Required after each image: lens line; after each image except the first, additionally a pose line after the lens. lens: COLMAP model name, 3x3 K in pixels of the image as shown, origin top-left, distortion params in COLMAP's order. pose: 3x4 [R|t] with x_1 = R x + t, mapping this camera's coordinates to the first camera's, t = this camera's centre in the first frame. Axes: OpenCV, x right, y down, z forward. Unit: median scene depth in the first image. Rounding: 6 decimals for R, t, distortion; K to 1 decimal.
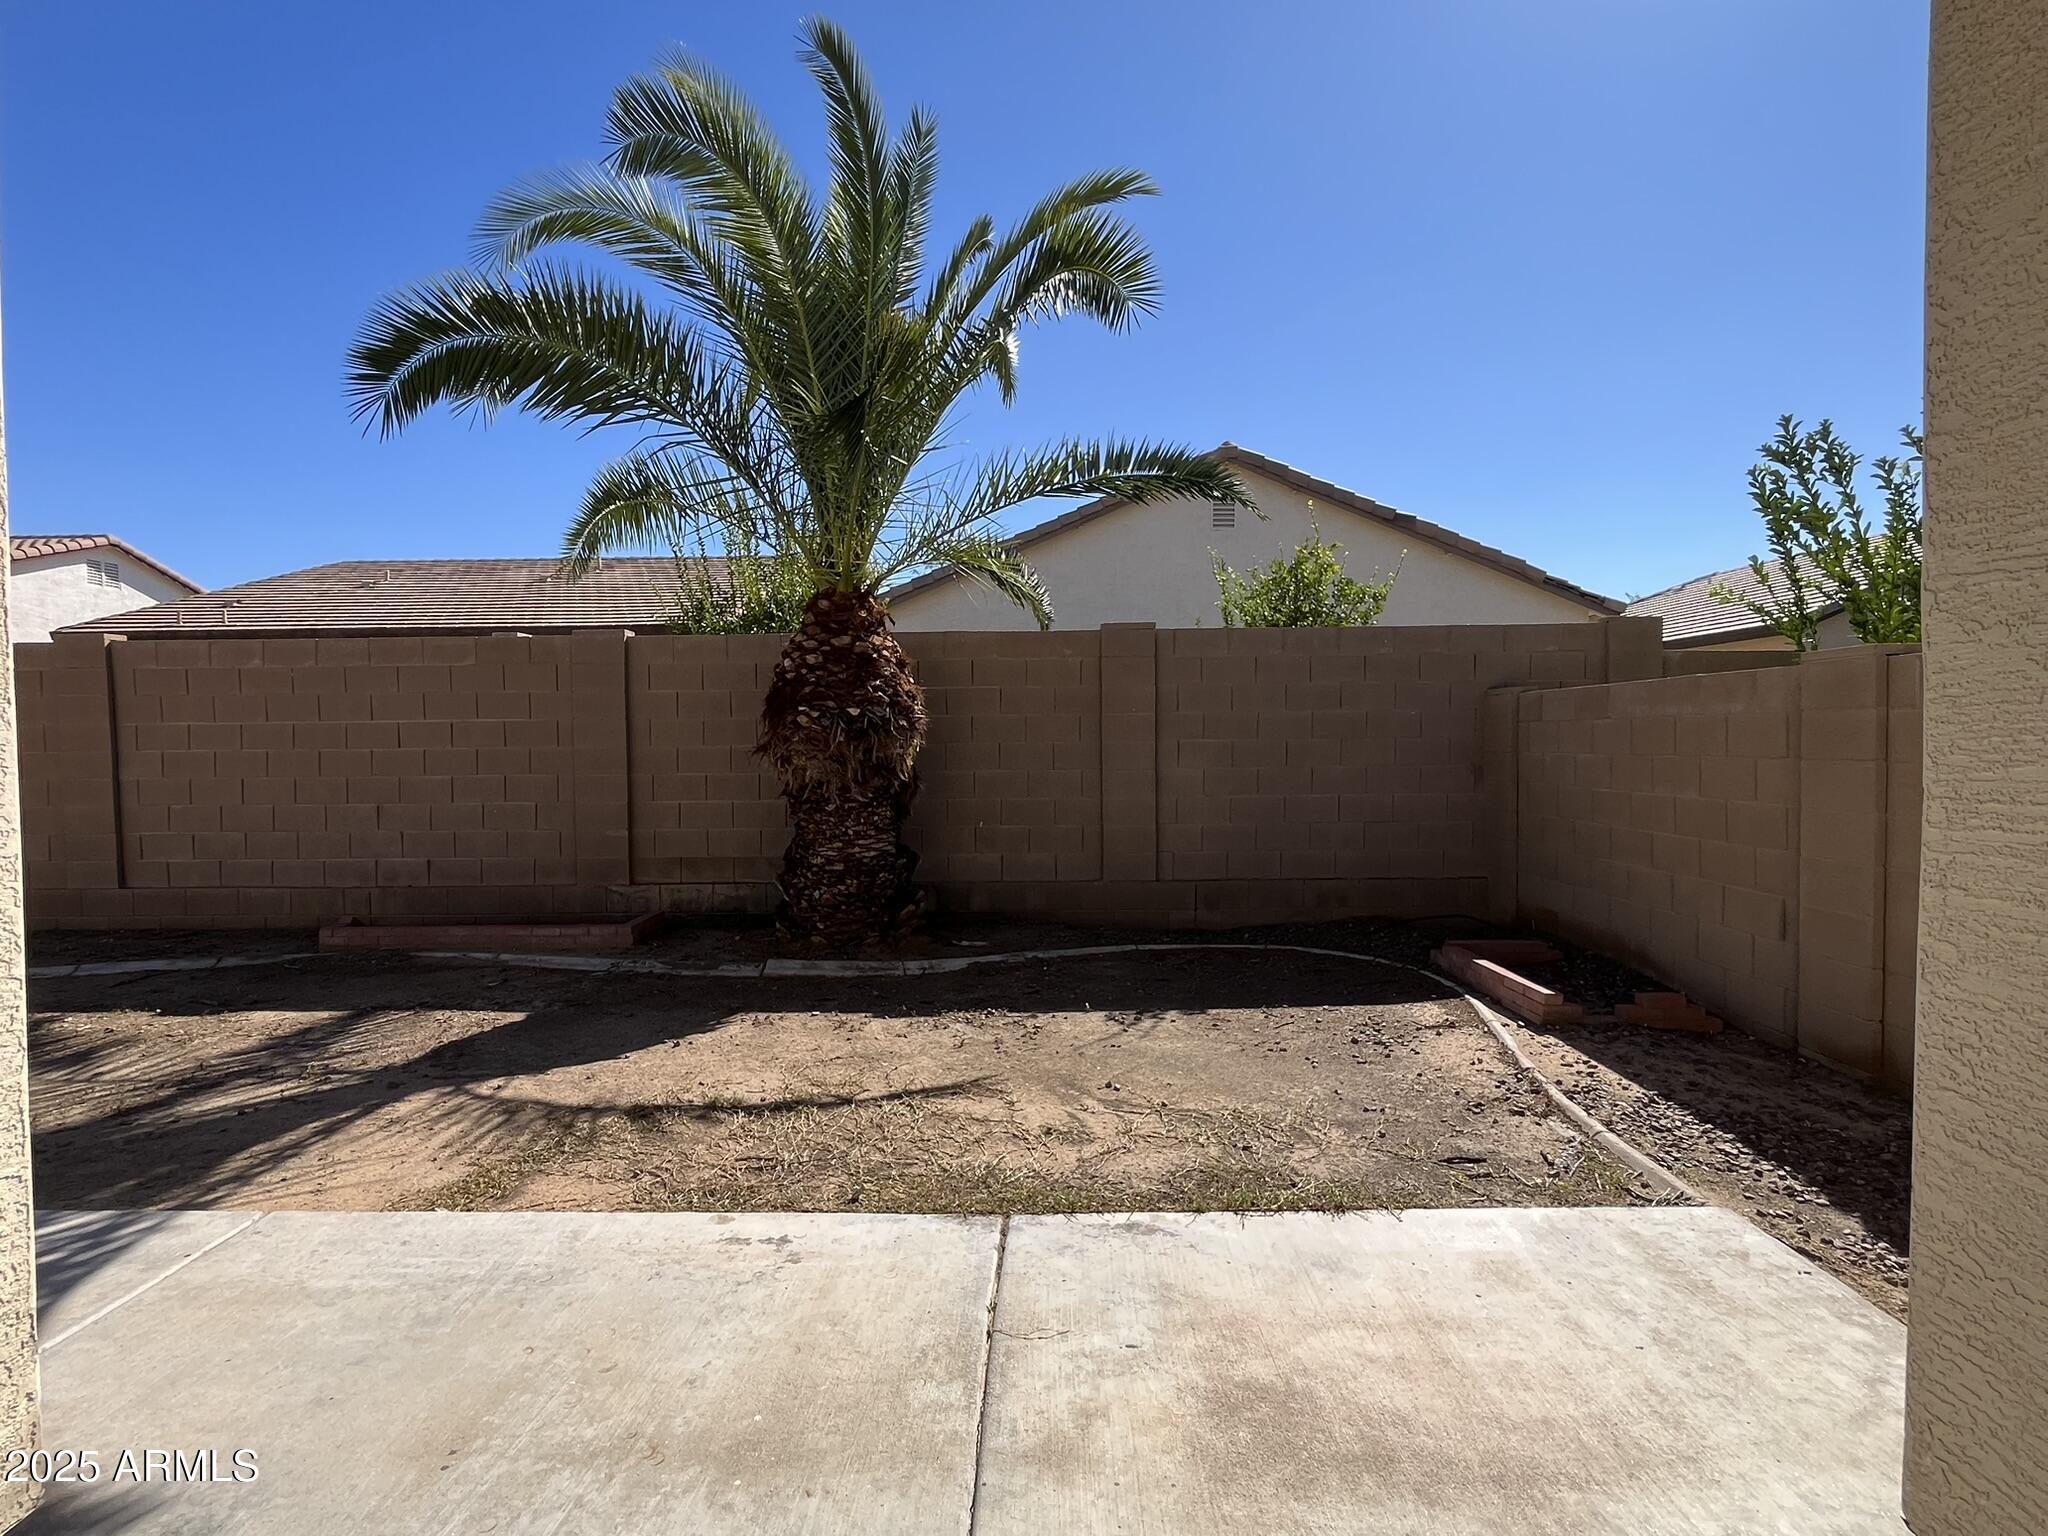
lens RADIAL K [[989.3, 0, 1029.7], [0, 989.3, 769.1], [0, 0, 1]] dist [0.000473, 0.000309]
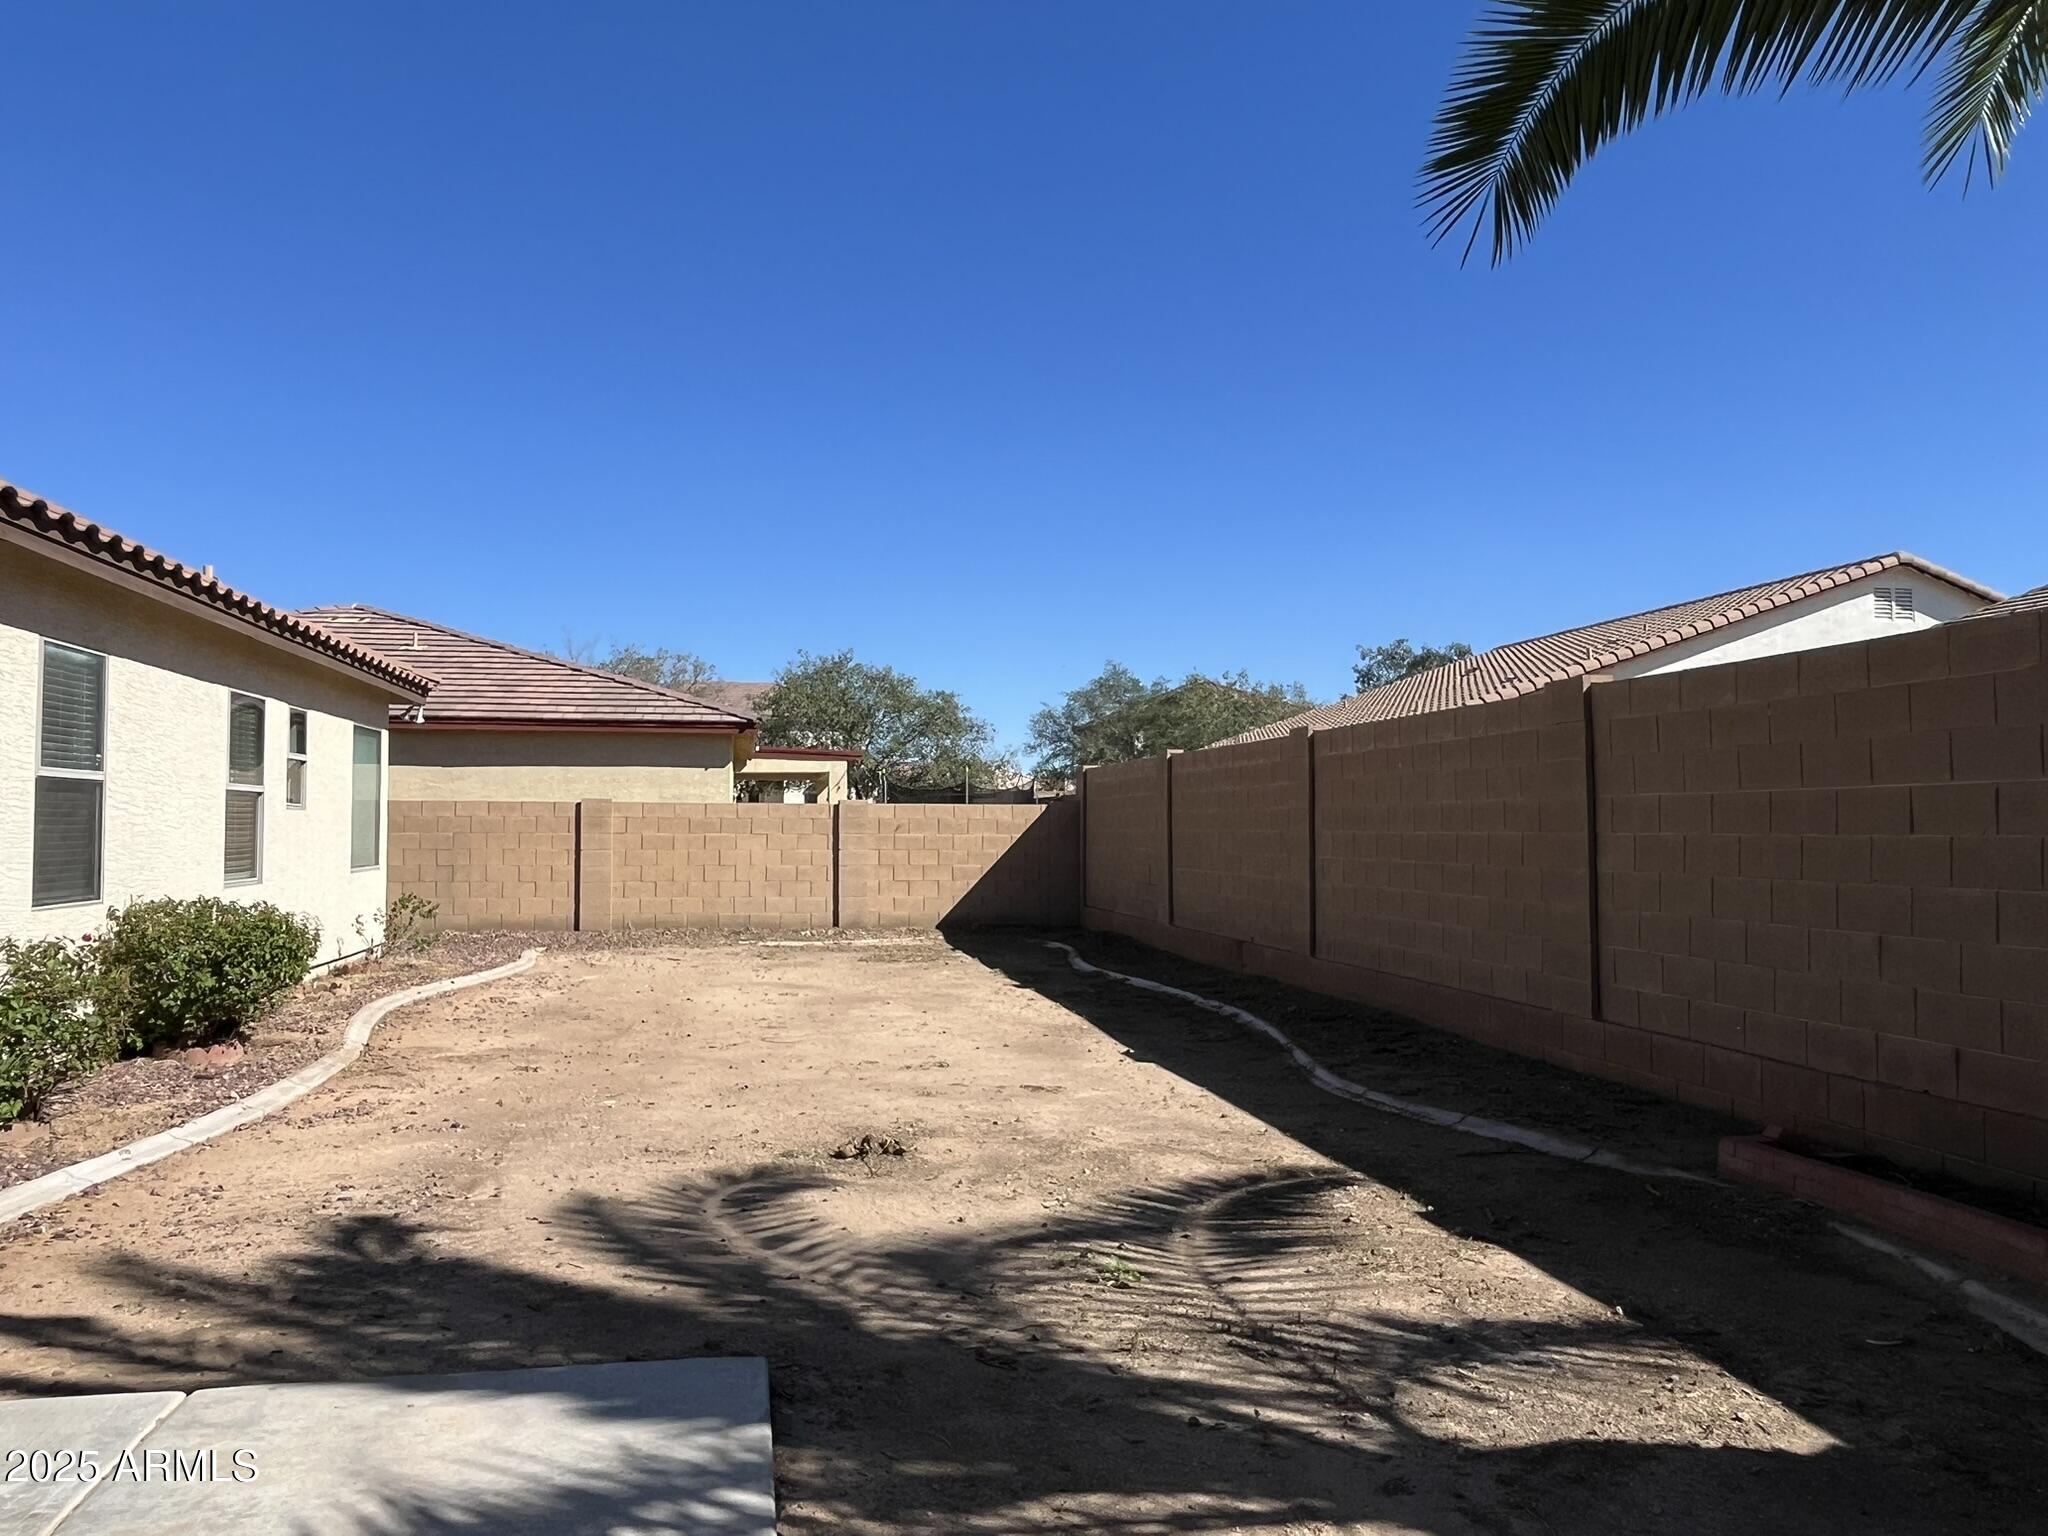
lens RADIAL K [[1428.0, 0, 1026.5], [0, 1428.0, 779.8], [0, 0, 1]] dist [0.002250, -0.001526]
pose [[0.211684, -0.021327, -0.977105, 0.035960], [-0.034645, 0.998970, -0.029310, -0.013572], [0.976724, 0.040056, 0.210727, 0.437278]]
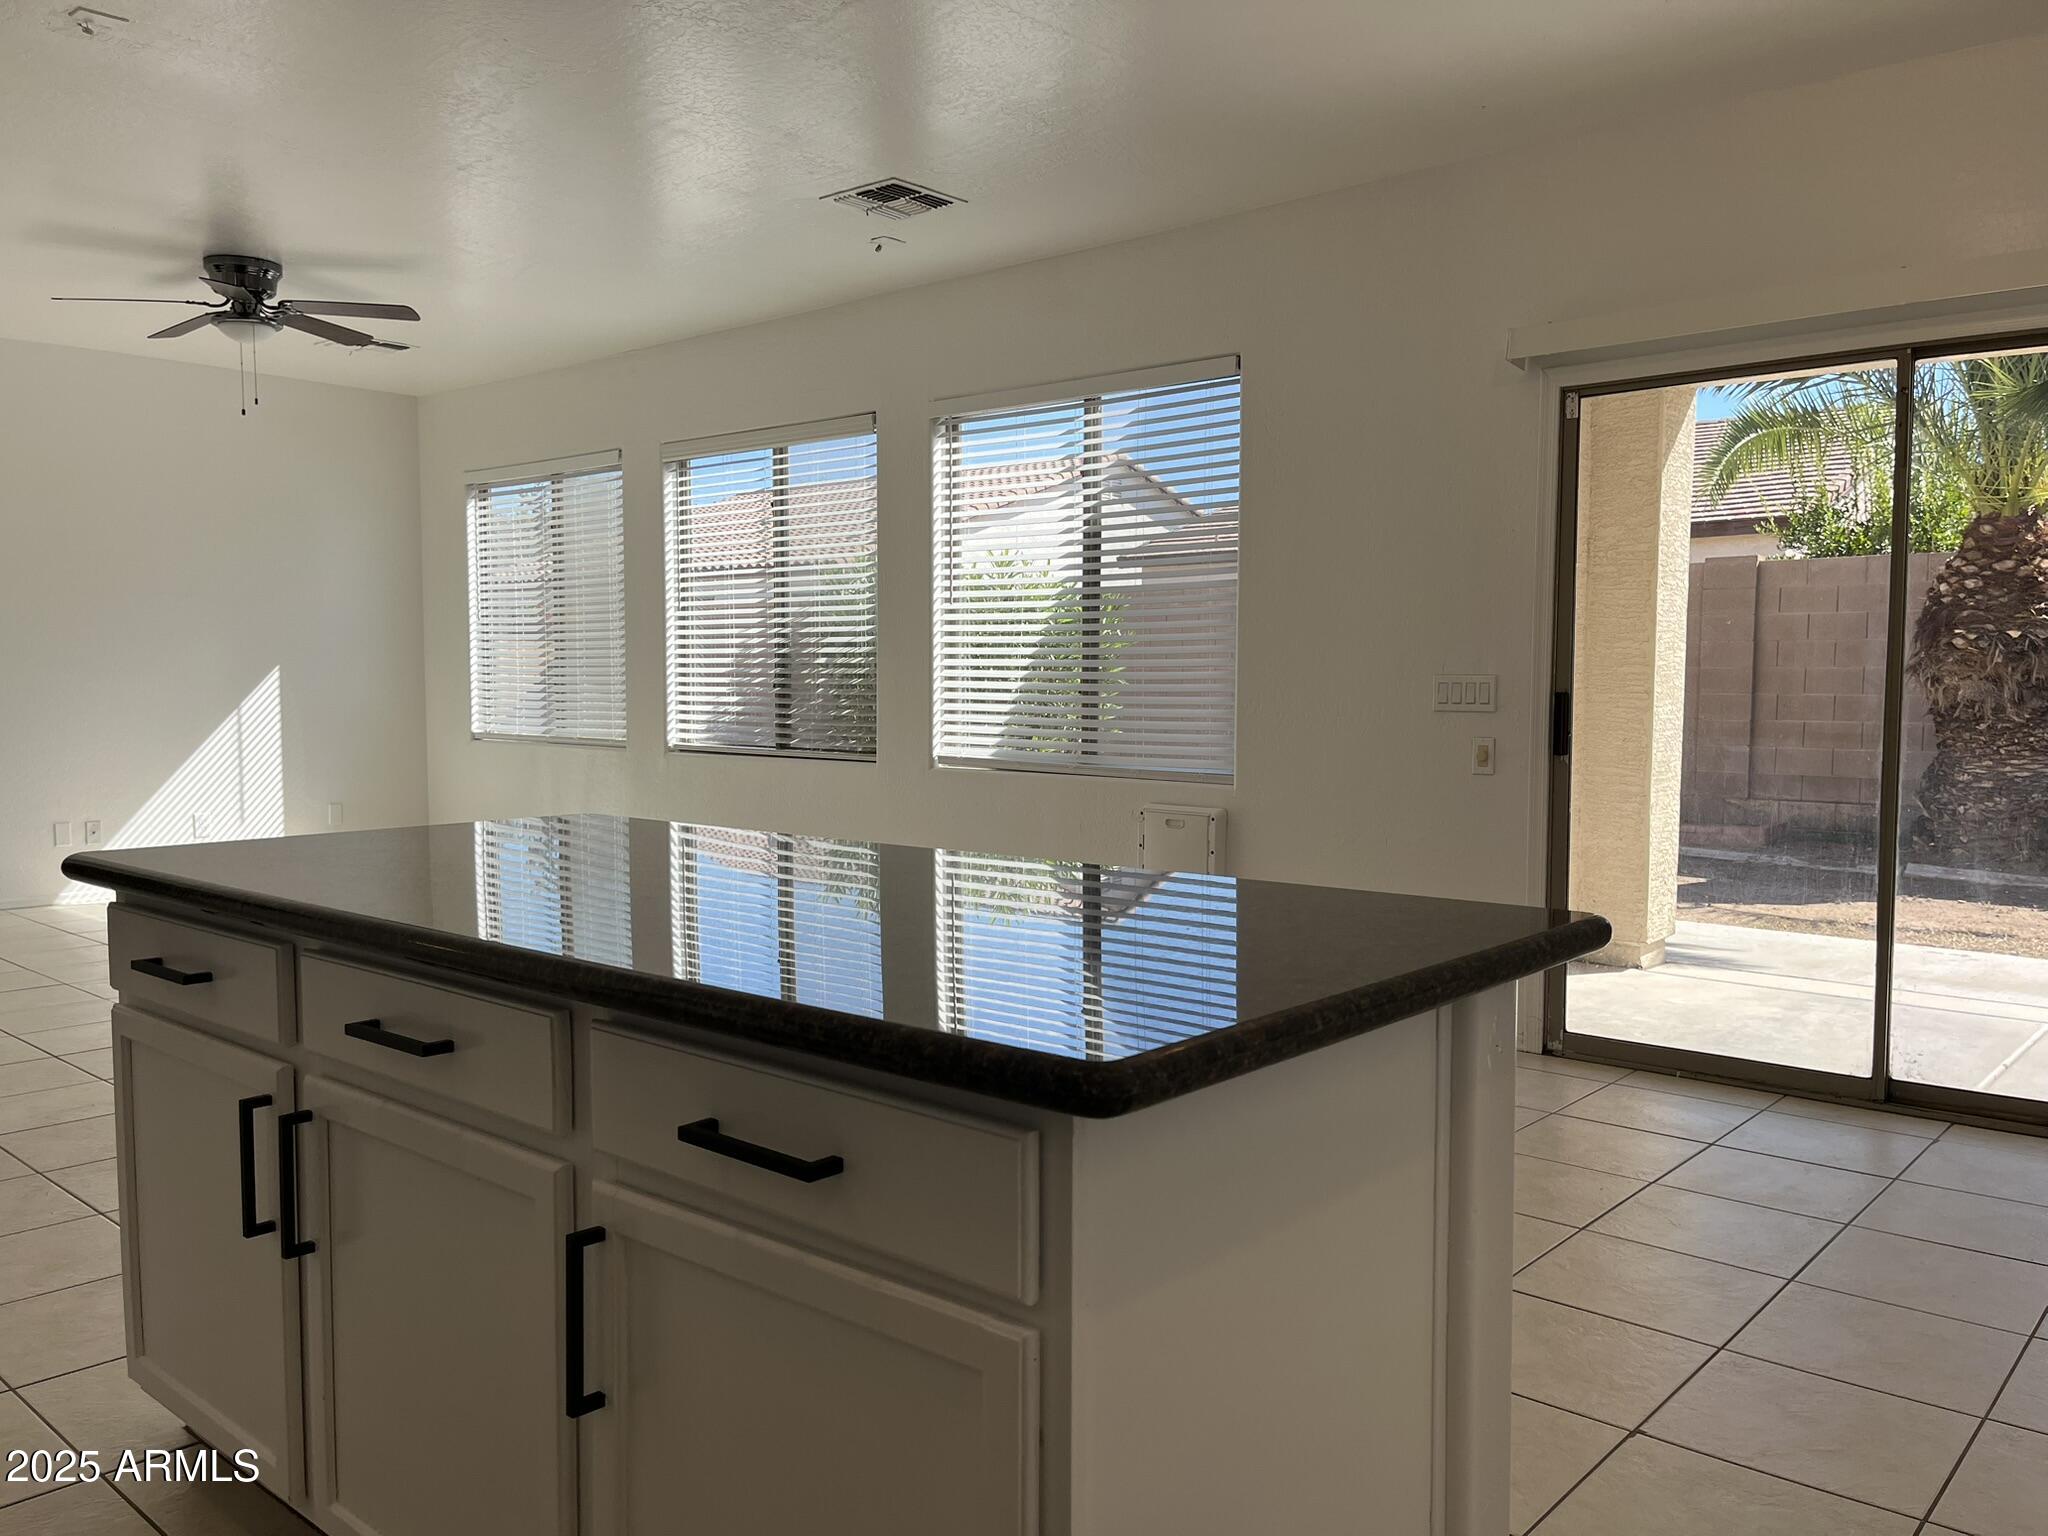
lens RADIAL K [[1549.9, 0, 1032.3], [0, 1549.9, 769.9], [0, 0, 1]] dist [0.057110, -0.086095]
pose [[0.756177, 0.058097, -0.651783, 0.117405], [-0.032332, 0.998152, 0.051460, 0.031983], [0.653568, -0.017840, 0.756658, -0.892001]]
